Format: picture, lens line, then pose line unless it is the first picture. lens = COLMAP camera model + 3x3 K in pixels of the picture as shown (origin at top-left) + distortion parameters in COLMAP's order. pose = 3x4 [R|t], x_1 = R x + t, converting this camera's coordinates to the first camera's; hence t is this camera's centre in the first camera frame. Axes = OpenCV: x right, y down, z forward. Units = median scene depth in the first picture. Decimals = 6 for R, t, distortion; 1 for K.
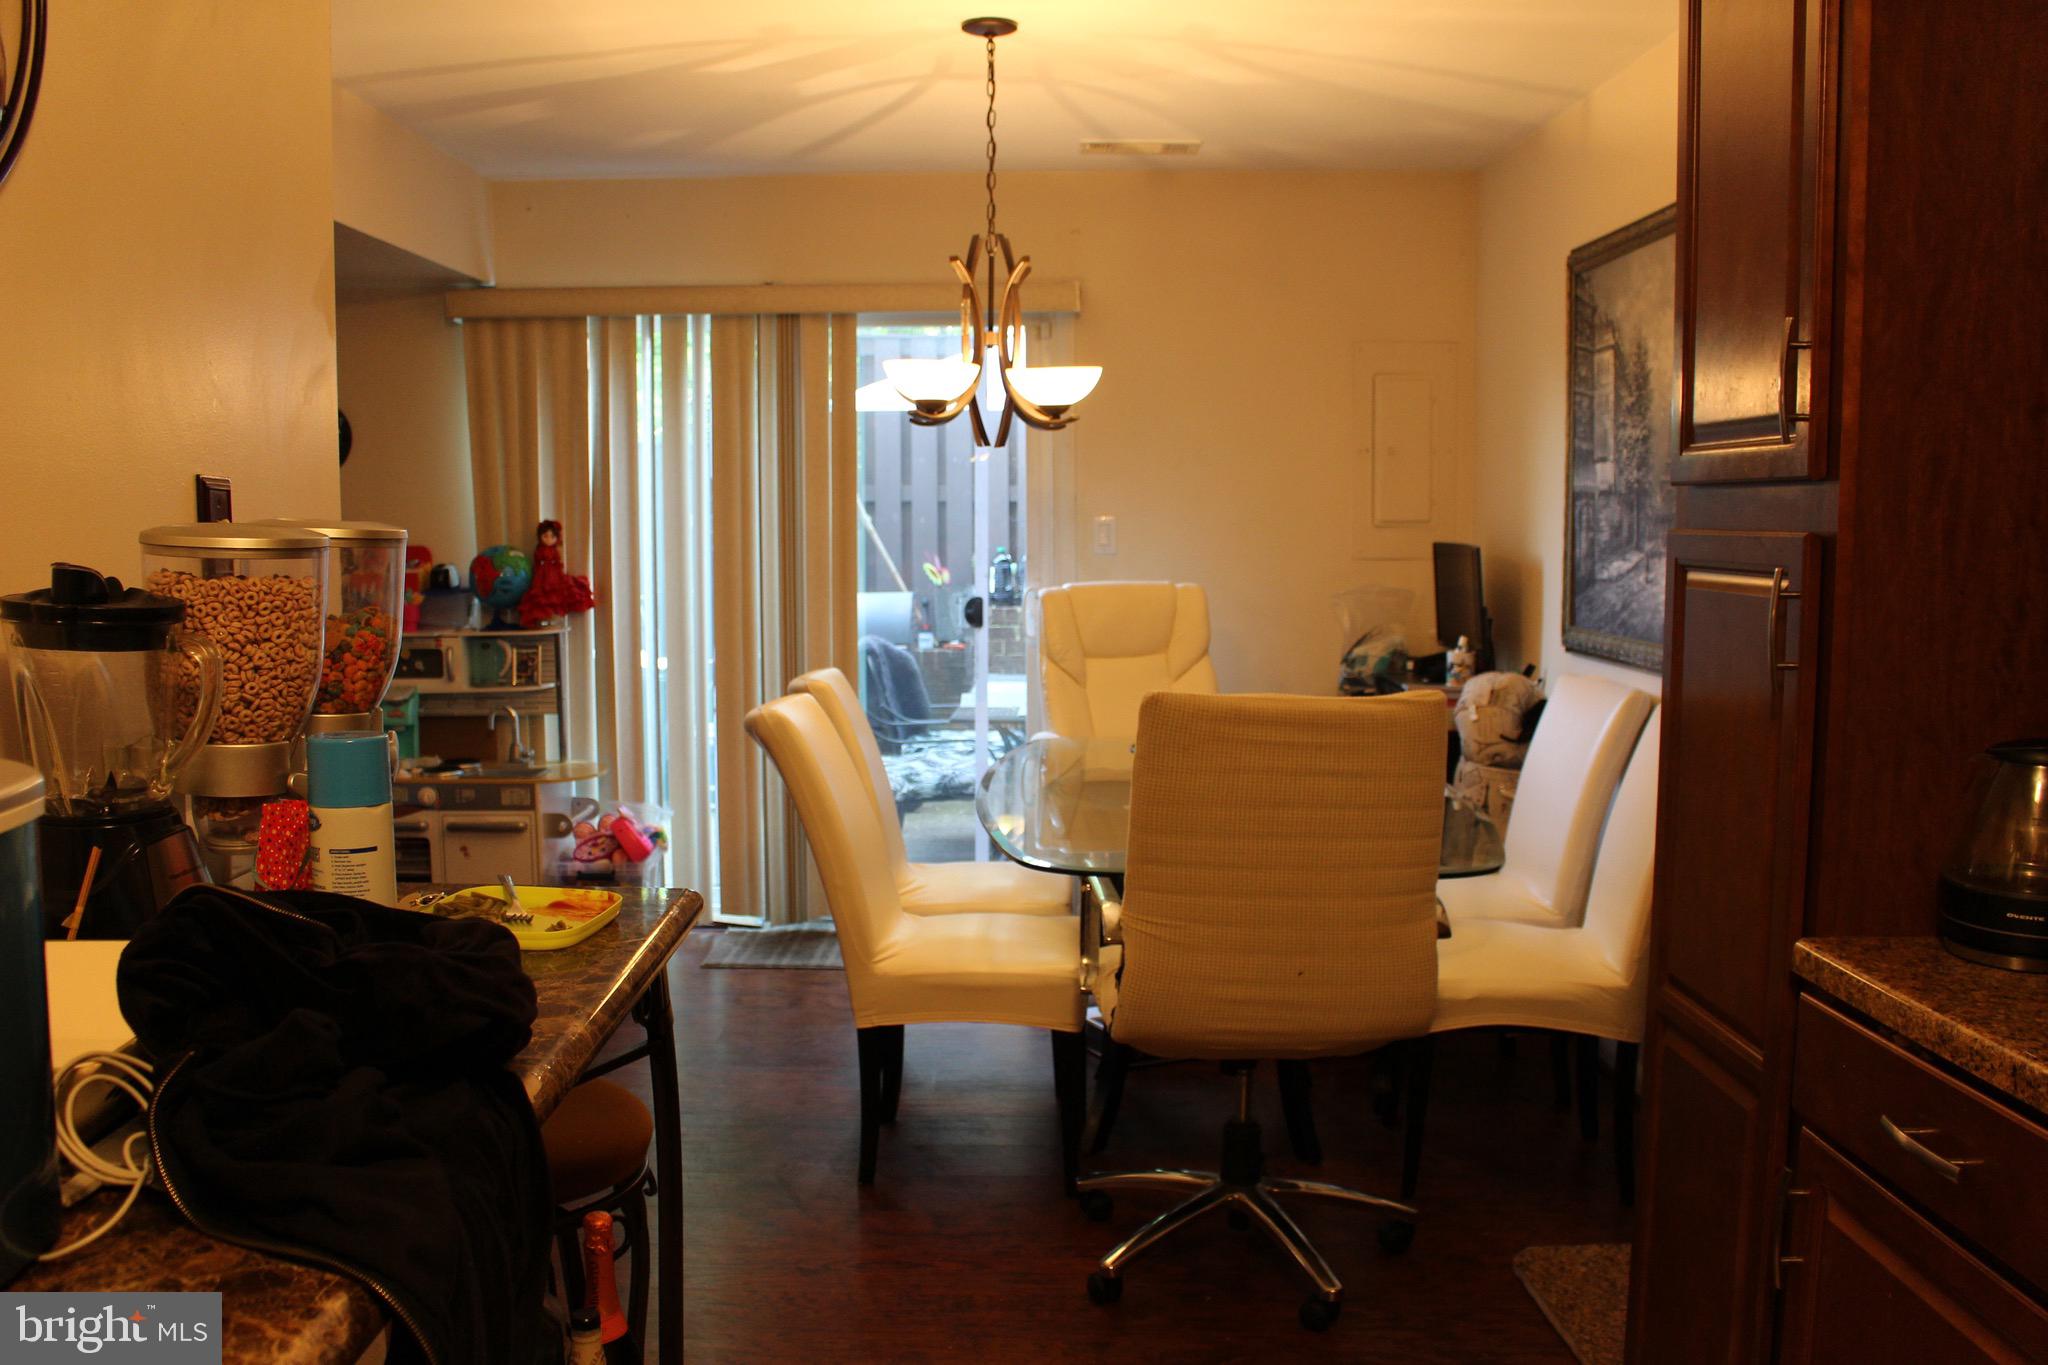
lens RADIAL K [[1729.5, 0, 1021.0], [0, 1729.5, 696.9], [0, 0, 1]] dist [-0.144256, 0.098629]
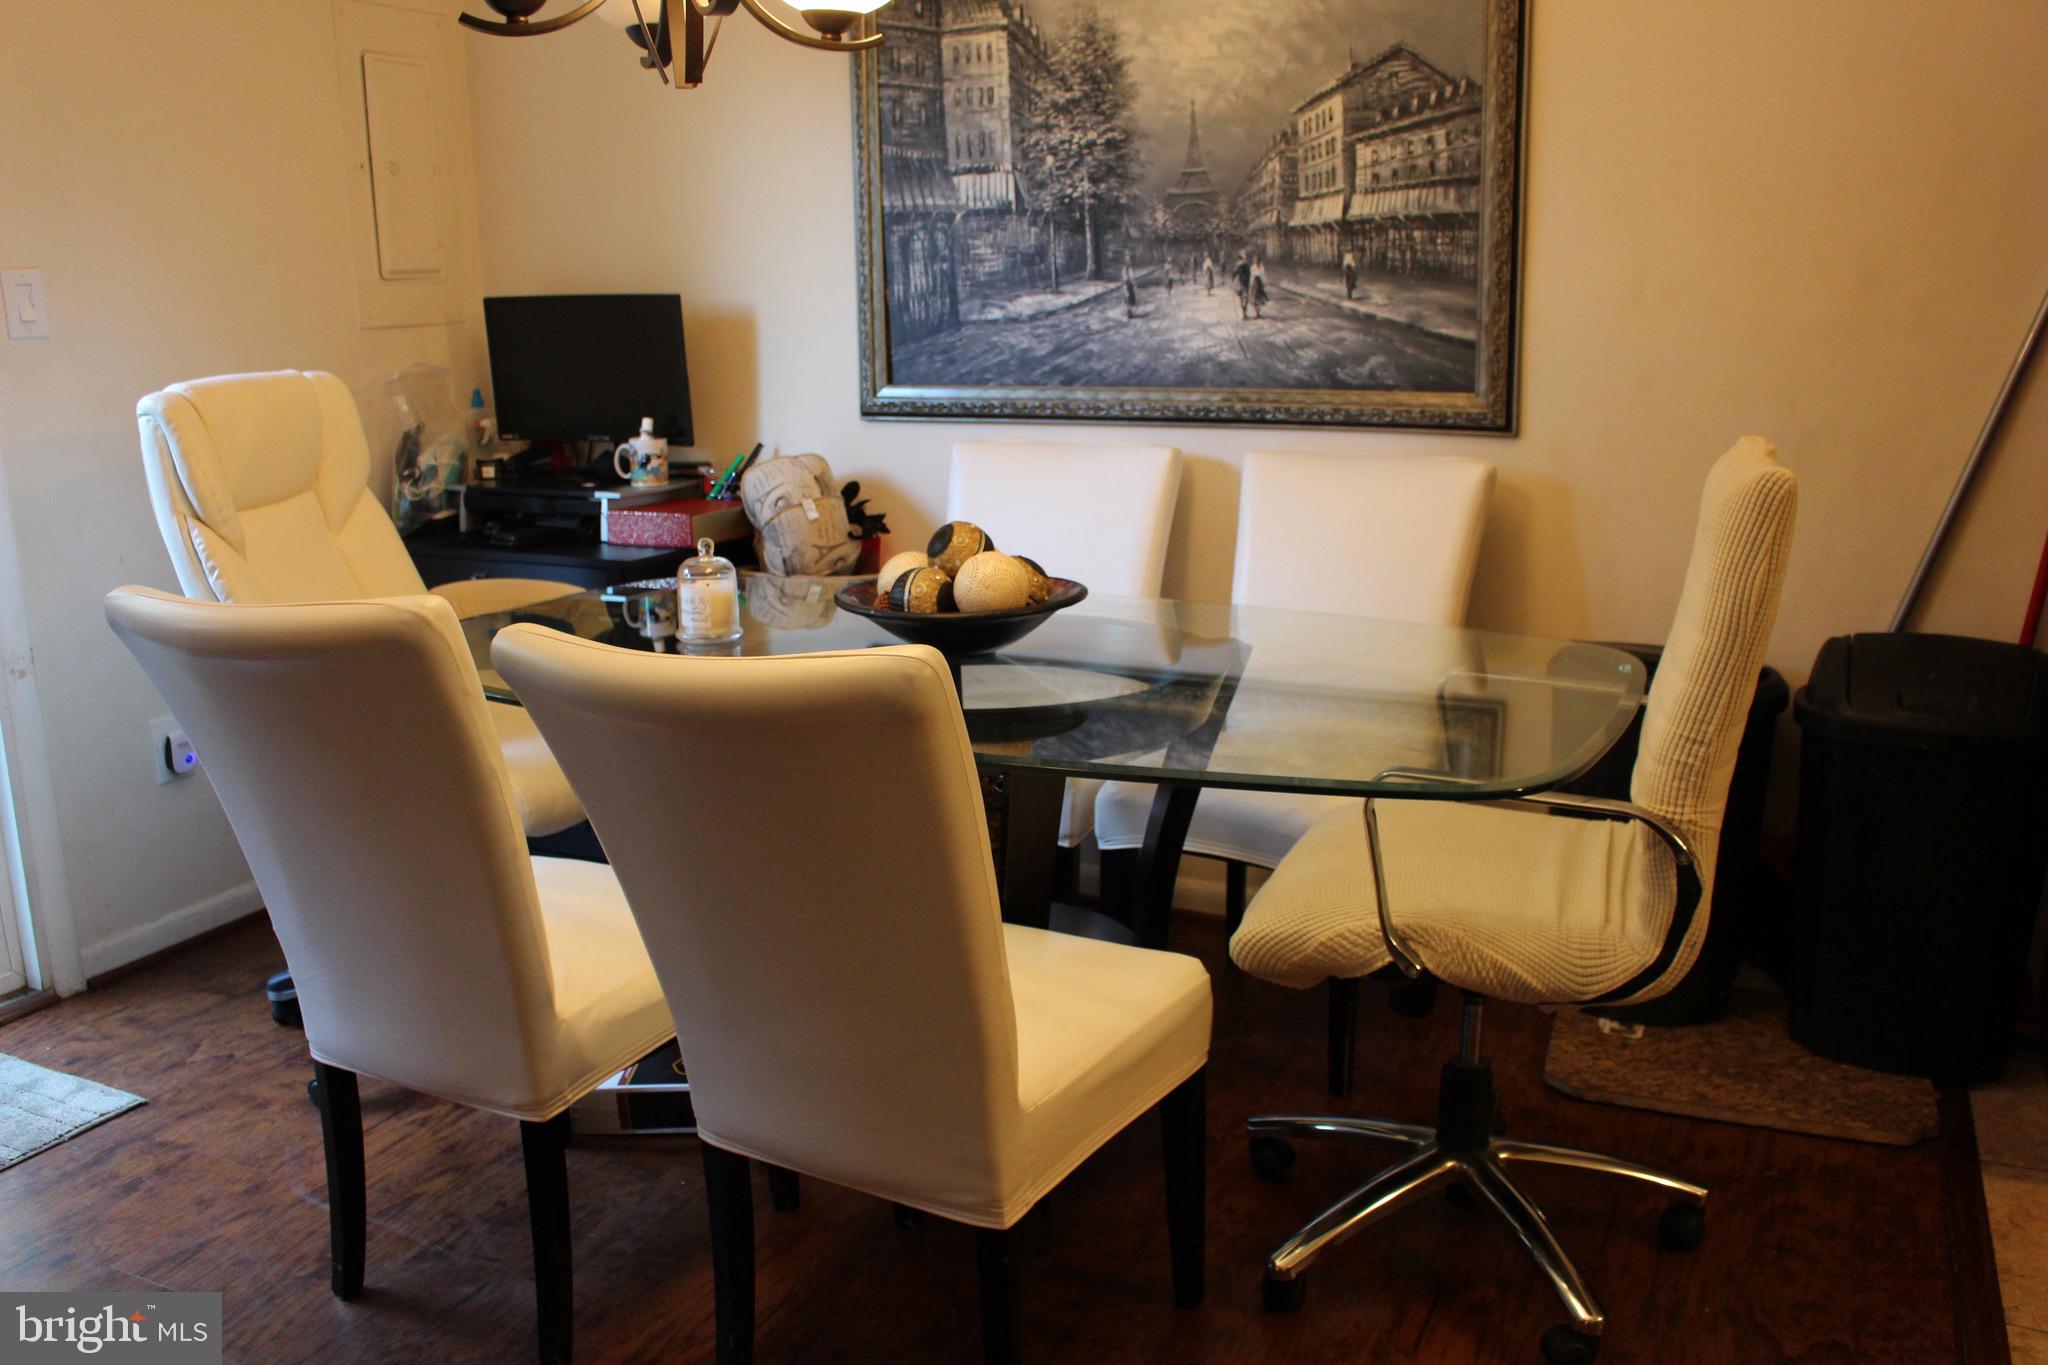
lens RADIAL K [[1729.5, 0, 1023.8], [0, 1729.5, 702.1], [0, 0, 1]] dist [-0.144256, 0.098629]
pose [[0.433968, -0.219129, 0.873873, -0.415984], [0.109391, 0.975609, 0.190316, -0.046306], [-0.894263, 0.013003, 0.447354, 0.631918]]
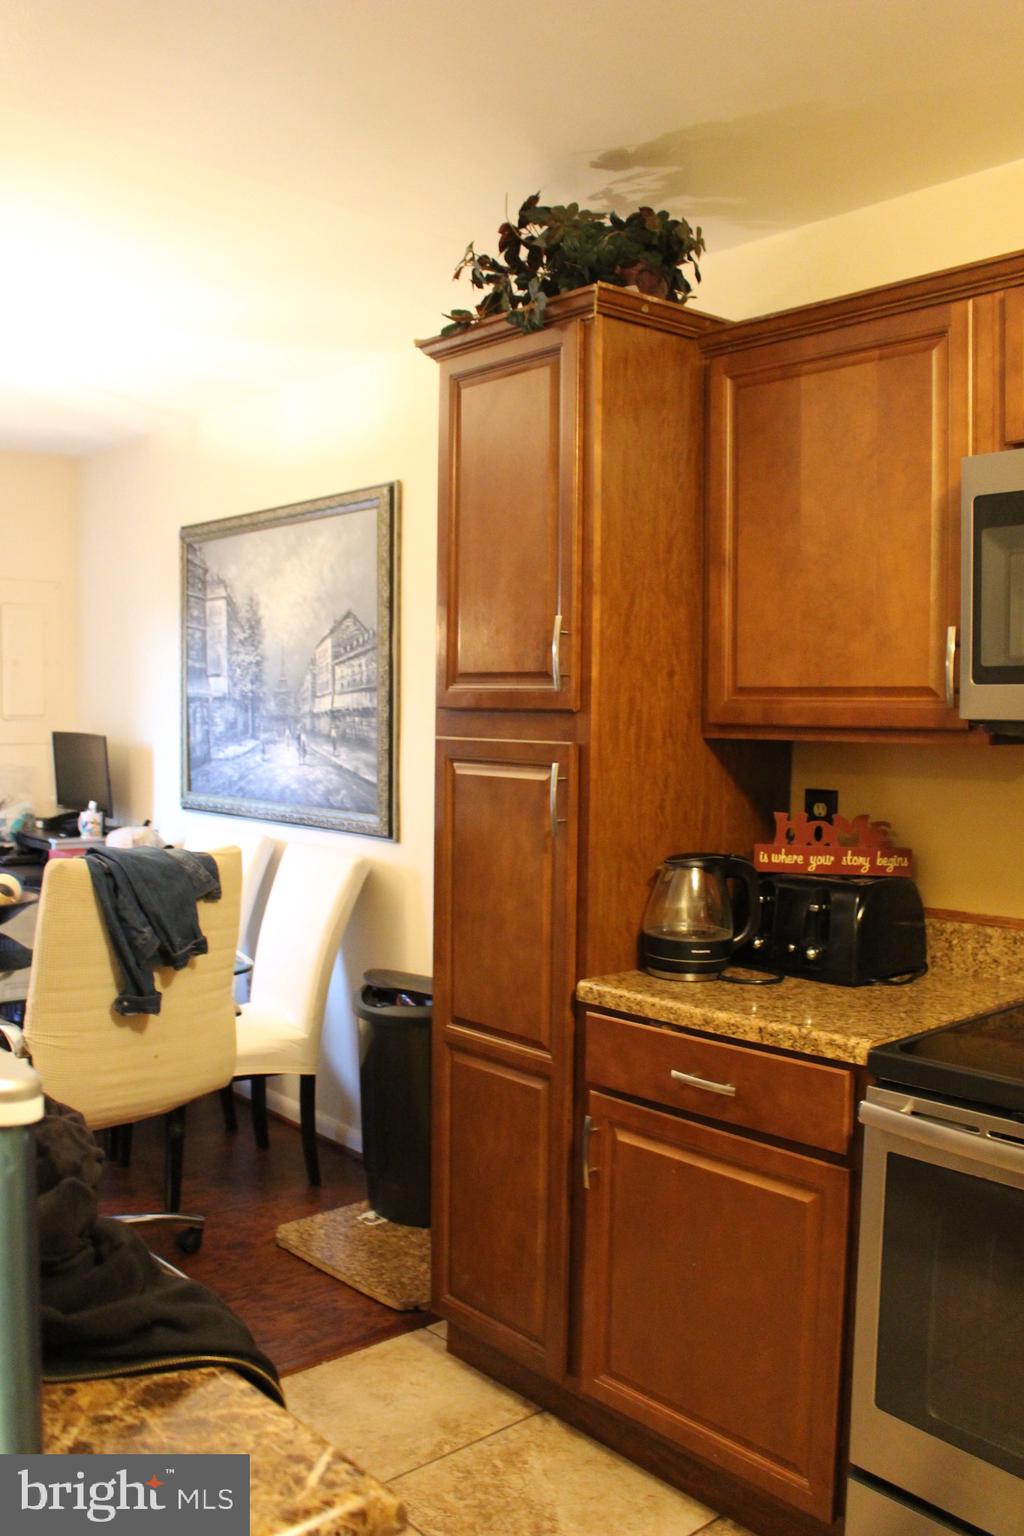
lens RADIAL K [[1297.2, 0, 523.6], [0, 1297.2, 771.6], [0, 0, 1]] dist [-0.144256, 0.098629]
pose [[0.747264, -0.026075, 0.664015, -0.189834], [0.057744, 0.997998, -0.025793, -0.015765], [-0.662014, 0.057617, 0.747274, 0.021614]]
